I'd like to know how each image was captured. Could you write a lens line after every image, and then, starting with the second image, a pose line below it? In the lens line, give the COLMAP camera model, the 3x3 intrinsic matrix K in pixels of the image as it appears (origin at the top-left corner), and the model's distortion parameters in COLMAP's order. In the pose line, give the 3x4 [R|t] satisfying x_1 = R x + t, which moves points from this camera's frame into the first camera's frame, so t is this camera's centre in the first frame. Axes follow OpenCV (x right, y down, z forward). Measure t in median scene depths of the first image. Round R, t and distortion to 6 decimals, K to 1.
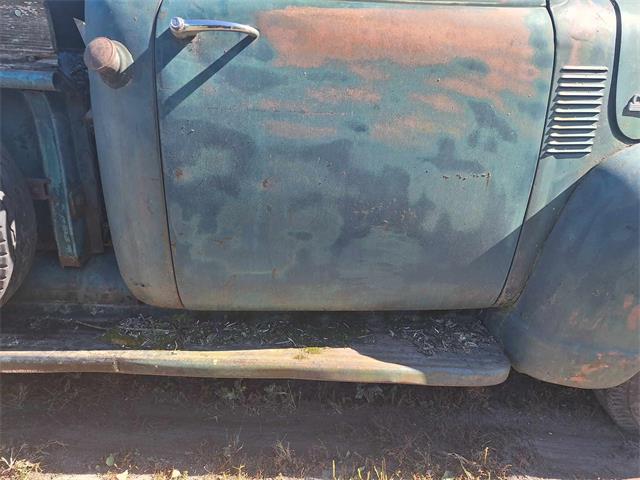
lens RADIAL K [[445.5, 0, 321.4], [0, 445.5, 246.8], [0, 0, 1]] dist [0.046074, -0.049947]
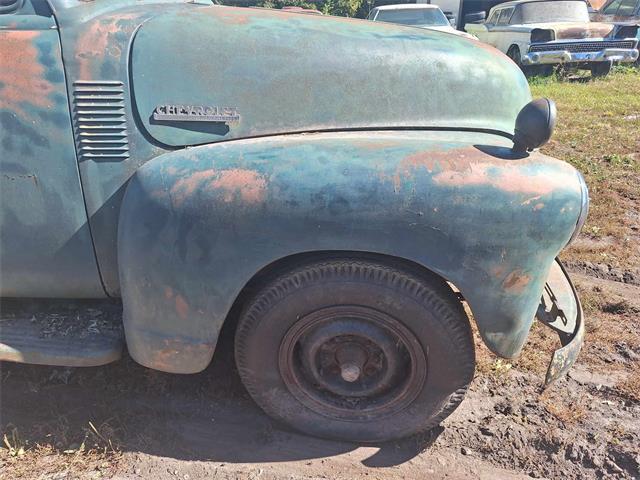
lens RADIAL K [[445.5, 0, 315.9], [0, 445.5, 246.6], [0, 0, 1]] dist [0.046074, -0.049947]
pose [[0.996147, 0.025386, -0.083950, 1.210622], [-0.026210, 0.999618, -0.008720, 0.009936], [0.083696, 0.010886, 0.996432, -0.071862]]
